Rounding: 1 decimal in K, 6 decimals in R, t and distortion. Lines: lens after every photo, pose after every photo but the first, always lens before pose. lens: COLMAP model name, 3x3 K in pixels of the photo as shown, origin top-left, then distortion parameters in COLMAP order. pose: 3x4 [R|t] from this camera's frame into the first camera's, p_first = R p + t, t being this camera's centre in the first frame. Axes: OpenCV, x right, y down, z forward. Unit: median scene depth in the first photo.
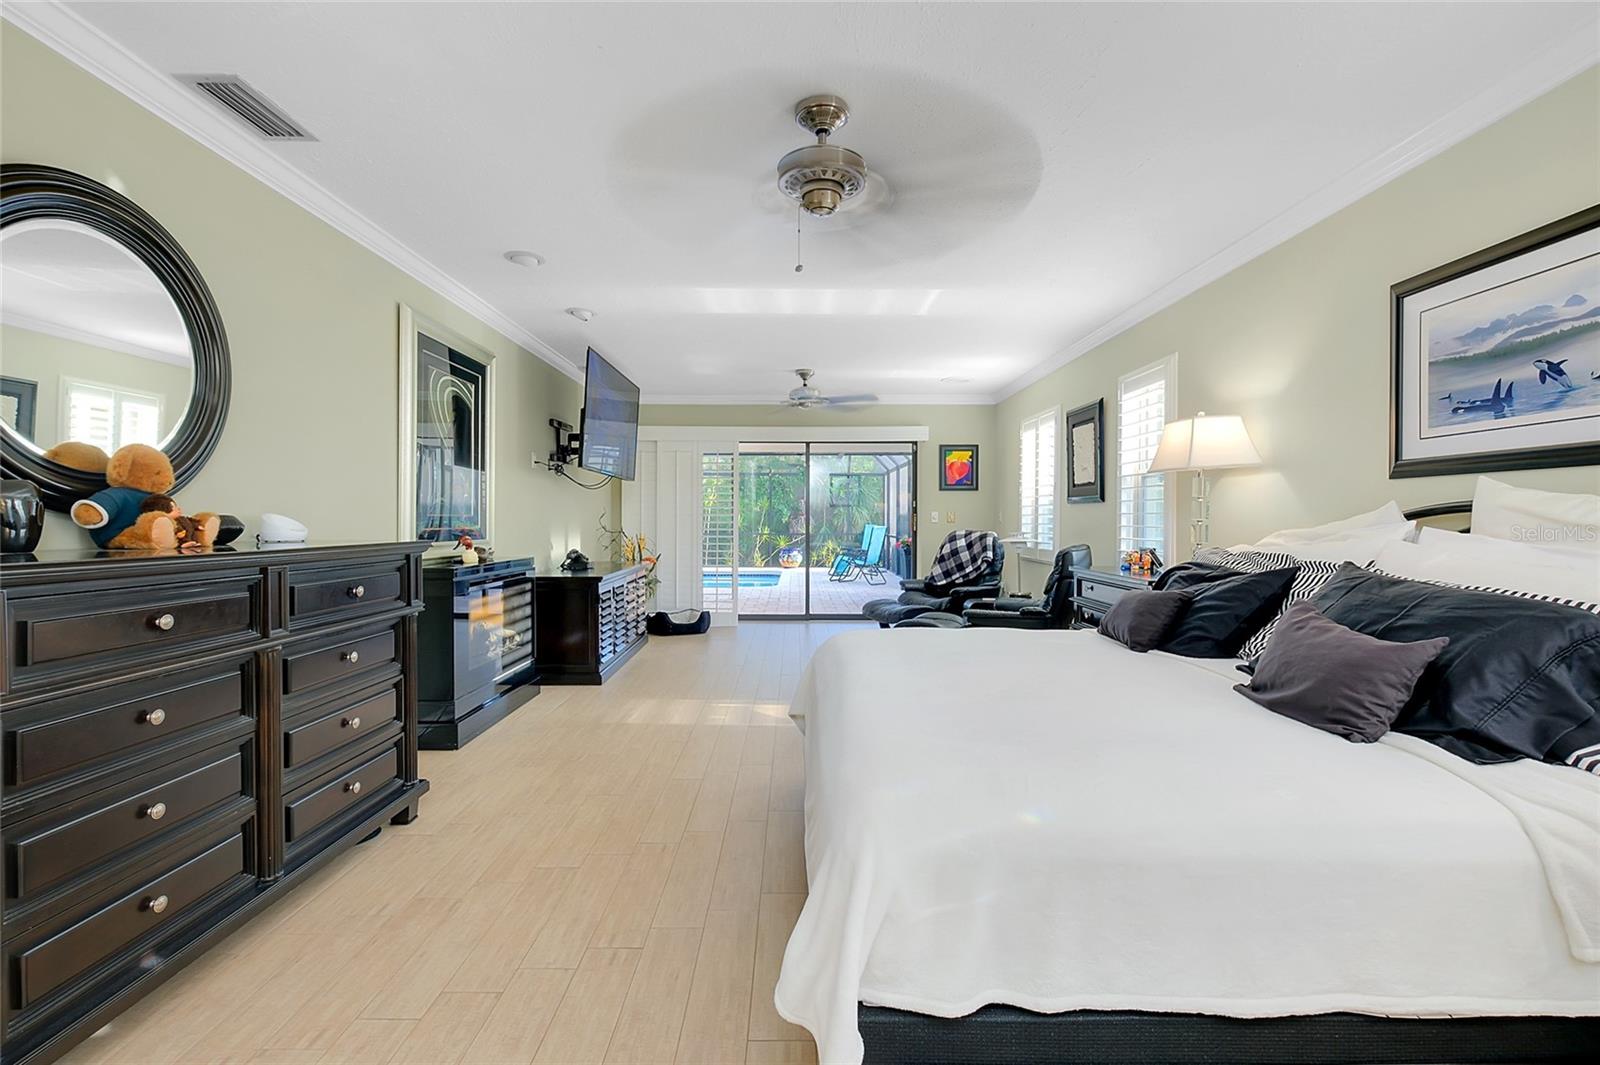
lens RADIAL K [[706.4, 0, 794.9], [0, 706.4, 532.1], [0, 0, 1]] dist [0.000951, 0.000319]
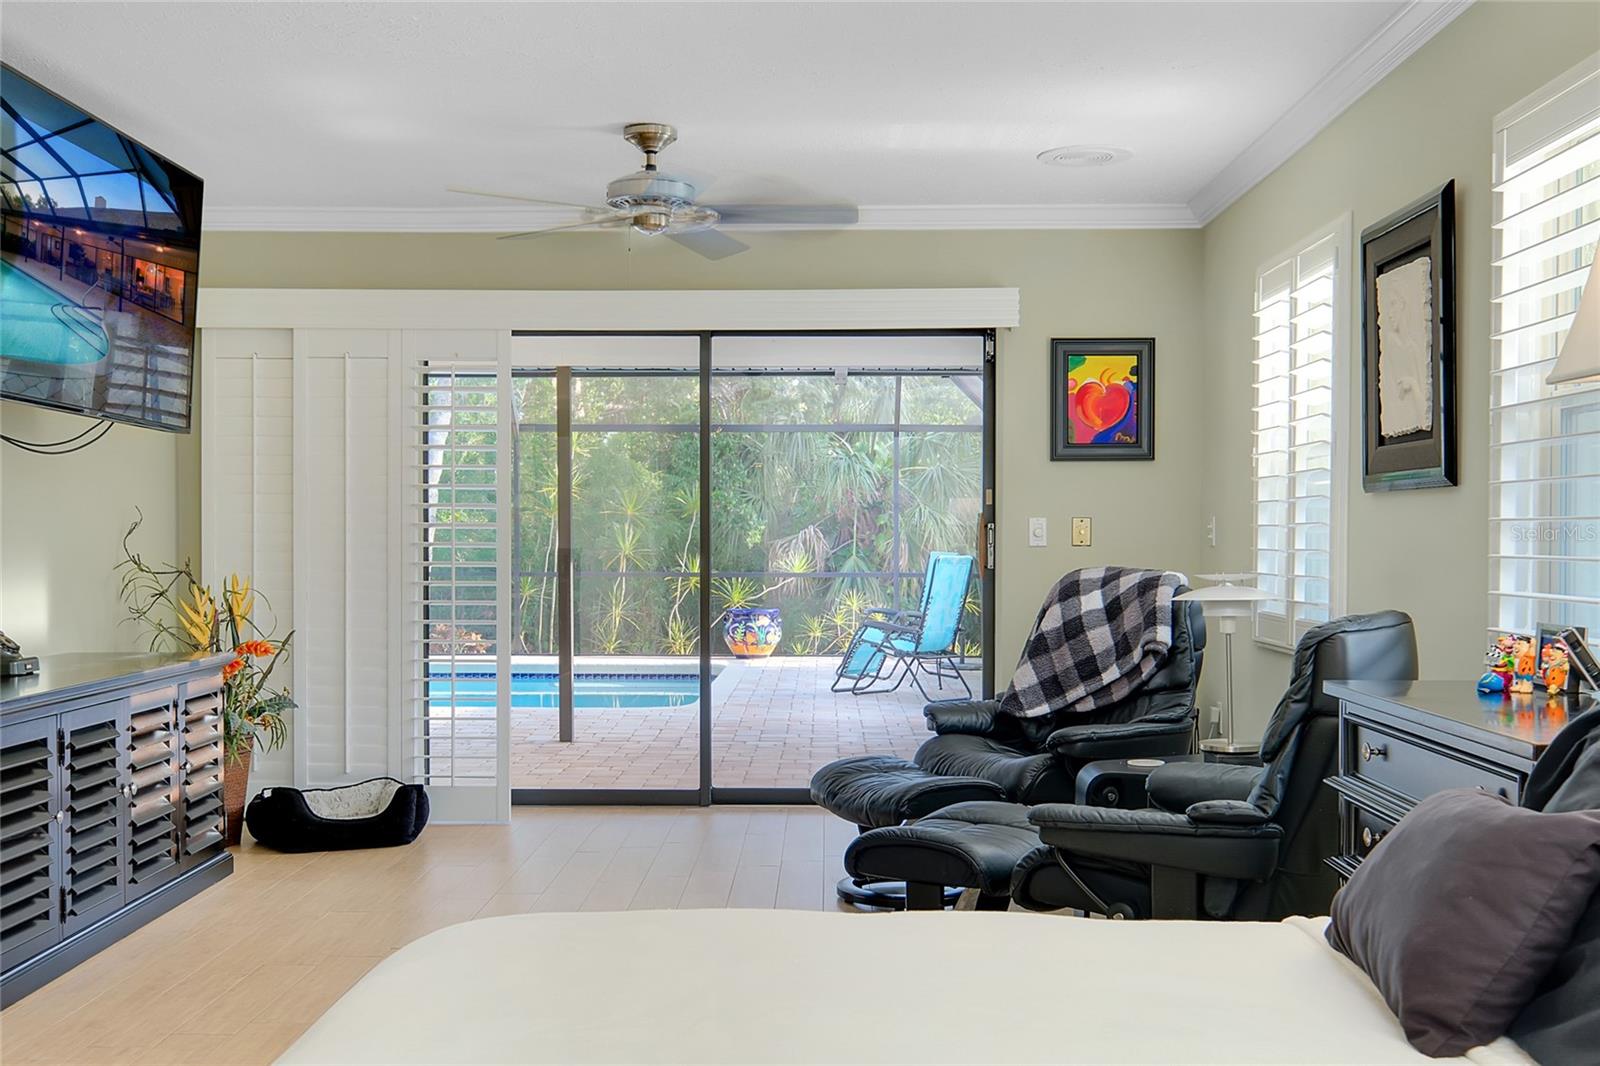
lens RADIAL K [[1634.1, 0, 795.6], [0, 1634.1, 573.8], [0, 0, 1]] dist [0.006245, 0.005655]
pose [[0.999786, 0.001113, -0.020667, 0.106829], [-0.001042, 0.999994, 0.003449, -0.002227], [0.020670, -0.003427, 0.999780, 0.160981]]
